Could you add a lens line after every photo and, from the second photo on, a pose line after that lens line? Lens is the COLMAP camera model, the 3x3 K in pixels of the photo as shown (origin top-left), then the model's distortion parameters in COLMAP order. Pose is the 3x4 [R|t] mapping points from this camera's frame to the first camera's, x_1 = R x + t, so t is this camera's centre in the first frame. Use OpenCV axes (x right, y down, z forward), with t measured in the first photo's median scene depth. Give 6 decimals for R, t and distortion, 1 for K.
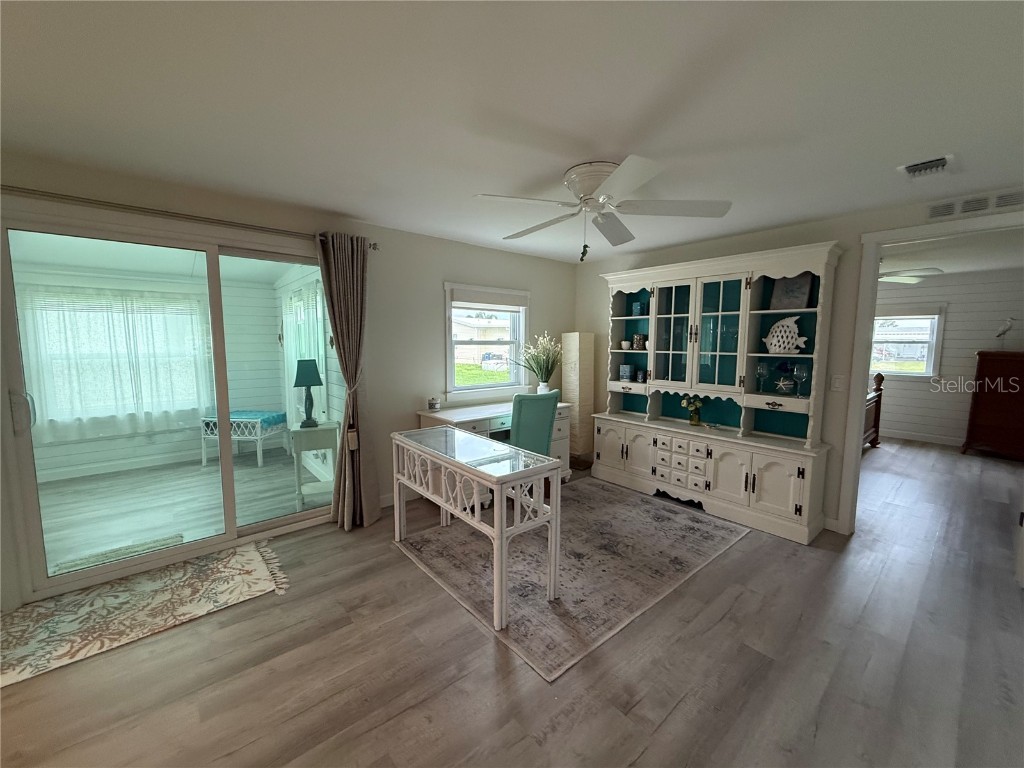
lens RADIAL K [[406.1, 0, 512.0], [0, 406.1, 384.0], [0, 0, 1]] dist [-0.001244, -0.000077]
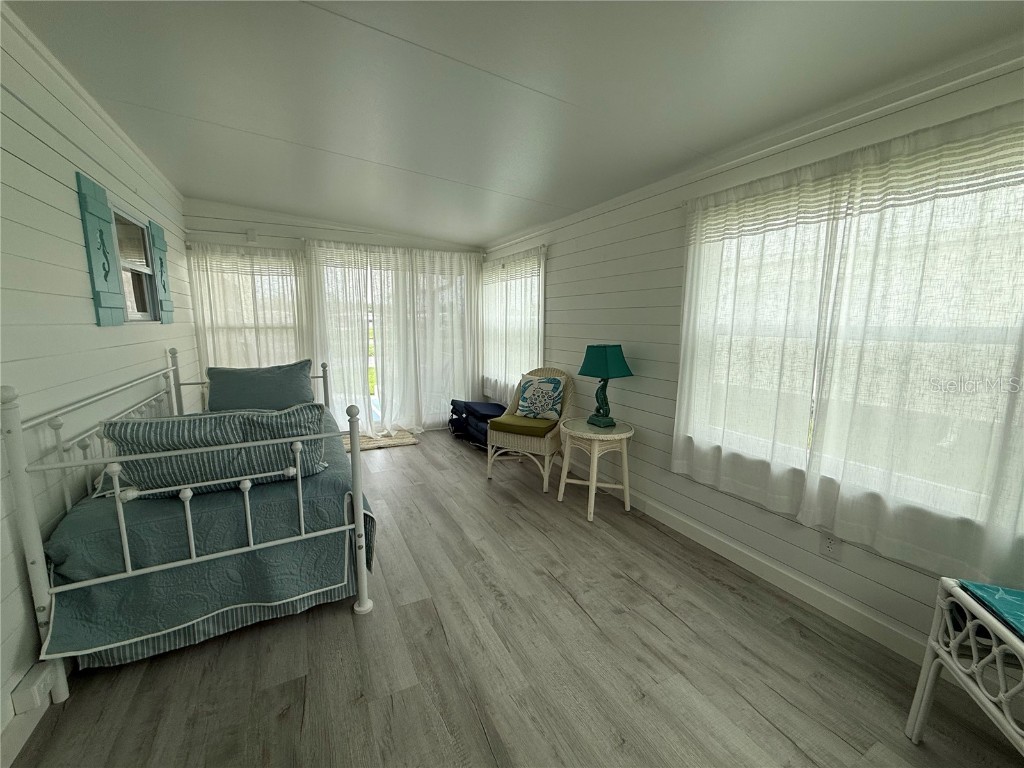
lens RADIAL K [[406.1, 0, 512.0], [0, 406.1, 384.0], [0, 0, 1]] dist [-0.001244, -0.000077]
pose [[-0.225069, 0.130190, -0.965606, -0.487901], [-0.107904, 0.981606, 0.157498, -0.048314], [0.968349, 0.139641, -0.206881, 0.799742]]
